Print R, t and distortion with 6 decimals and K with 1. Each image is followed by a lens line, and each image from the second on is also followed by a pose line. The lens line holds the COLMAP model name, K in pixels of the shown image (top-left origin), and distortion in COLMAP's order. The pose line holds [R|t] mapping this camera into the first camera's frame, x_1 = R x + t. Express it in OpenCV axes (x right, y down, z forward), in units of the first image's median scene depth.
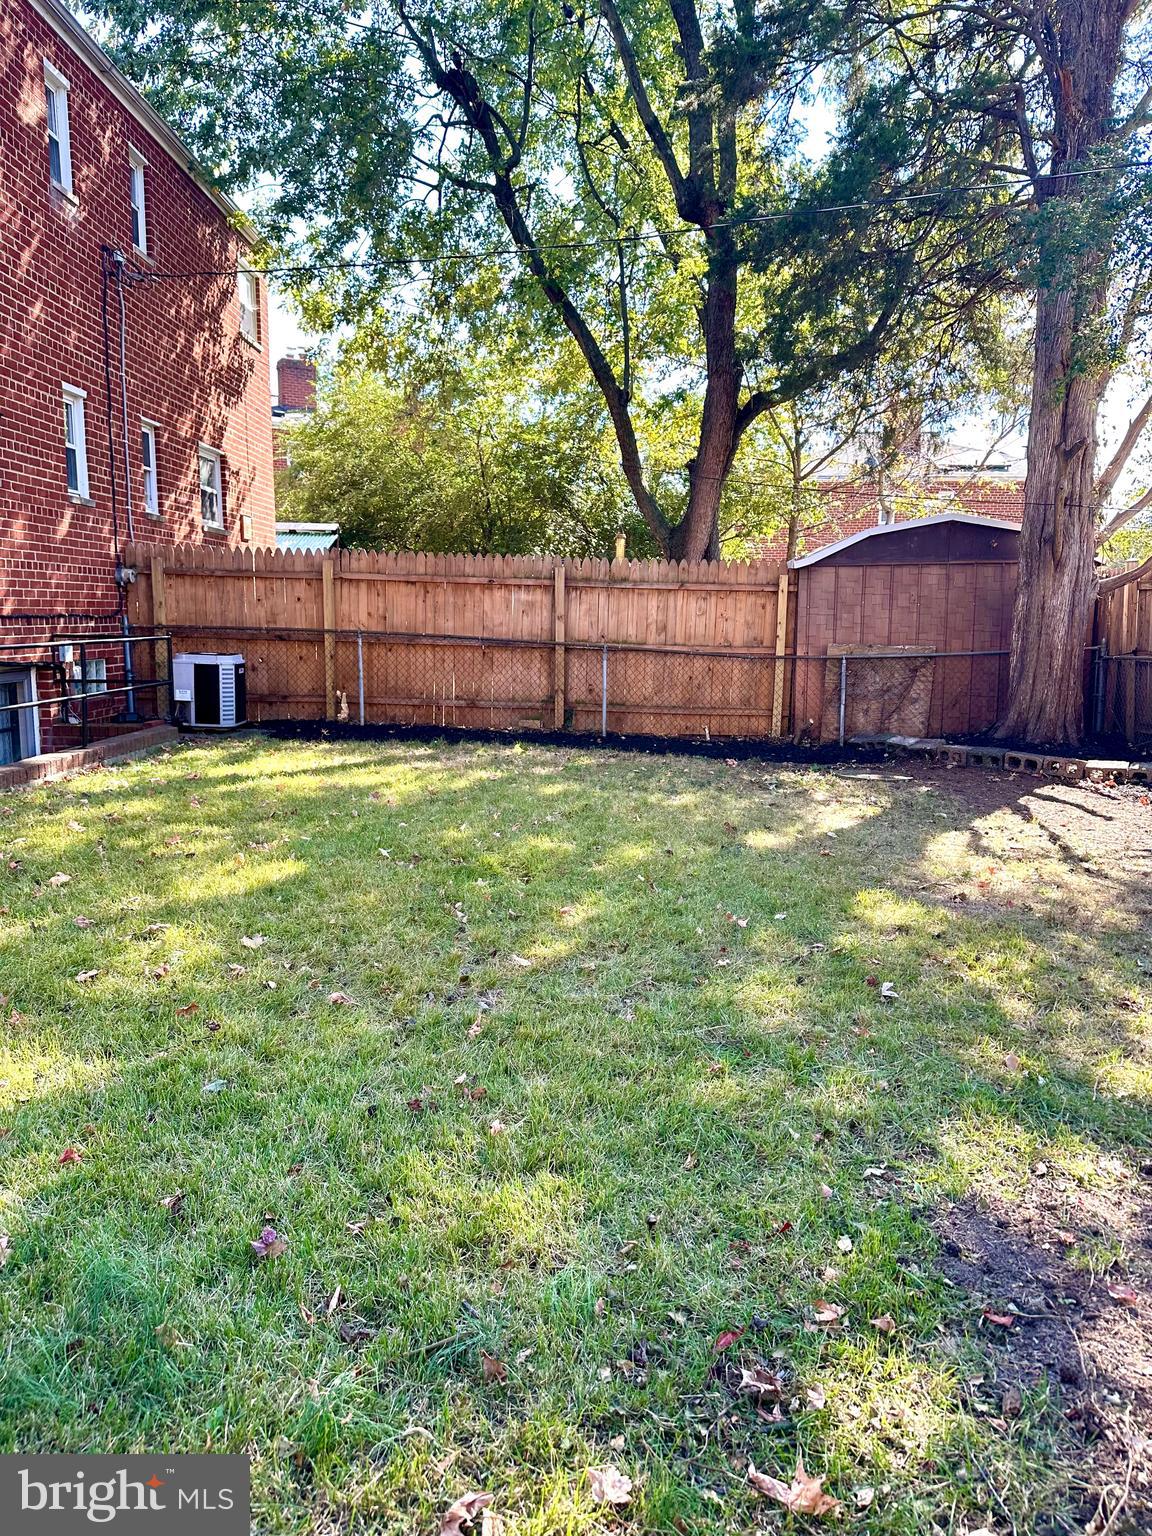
lens RADIAL K [[1070.7, 0, 574.3], [0, 1070.7, 773.3], [0, 0, 1]] dist [0.142461, -0.260928]
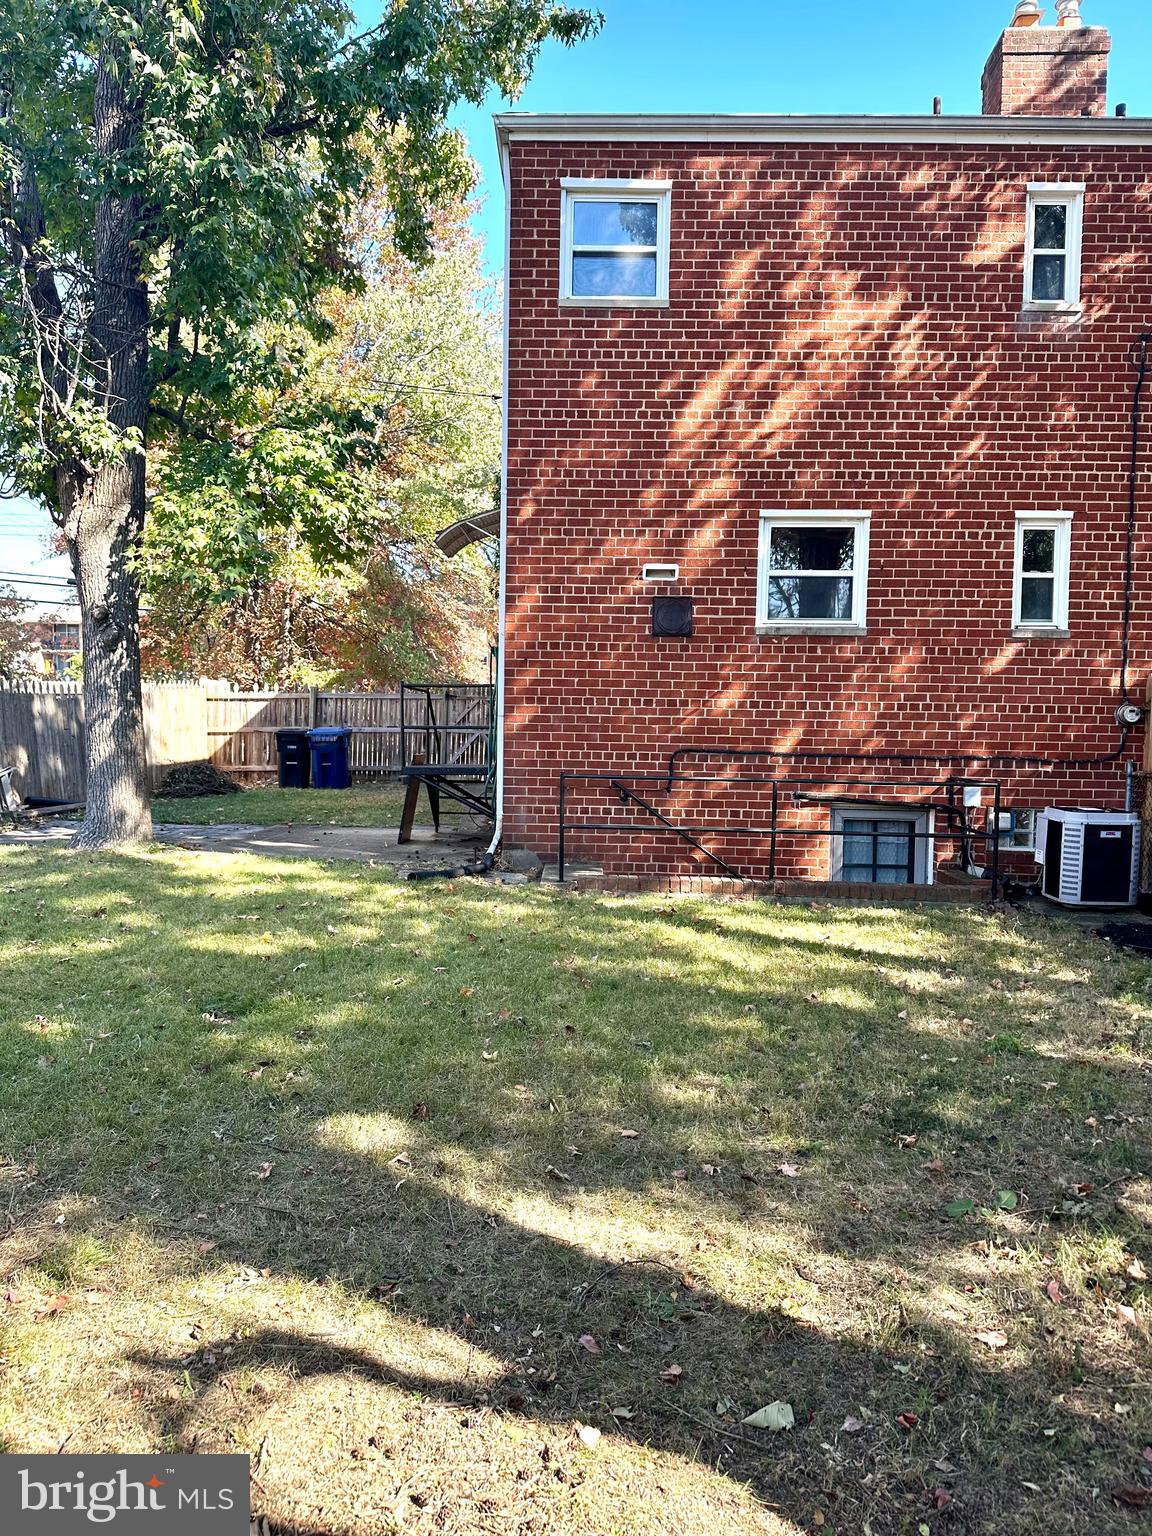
lens RADIAL K [[1070.7, 0, 574.3], [0, 1070.7, 773.3], [0, 0, 1]] dist [0.142461, -0.260928]
pose [[0.003673, 0.032846, -0.999454, 0.452733], [-0.170199, 0.984898, 0.031743, -0.099124], [0.985403, 0.169990, 0.009208, 0.633152]]
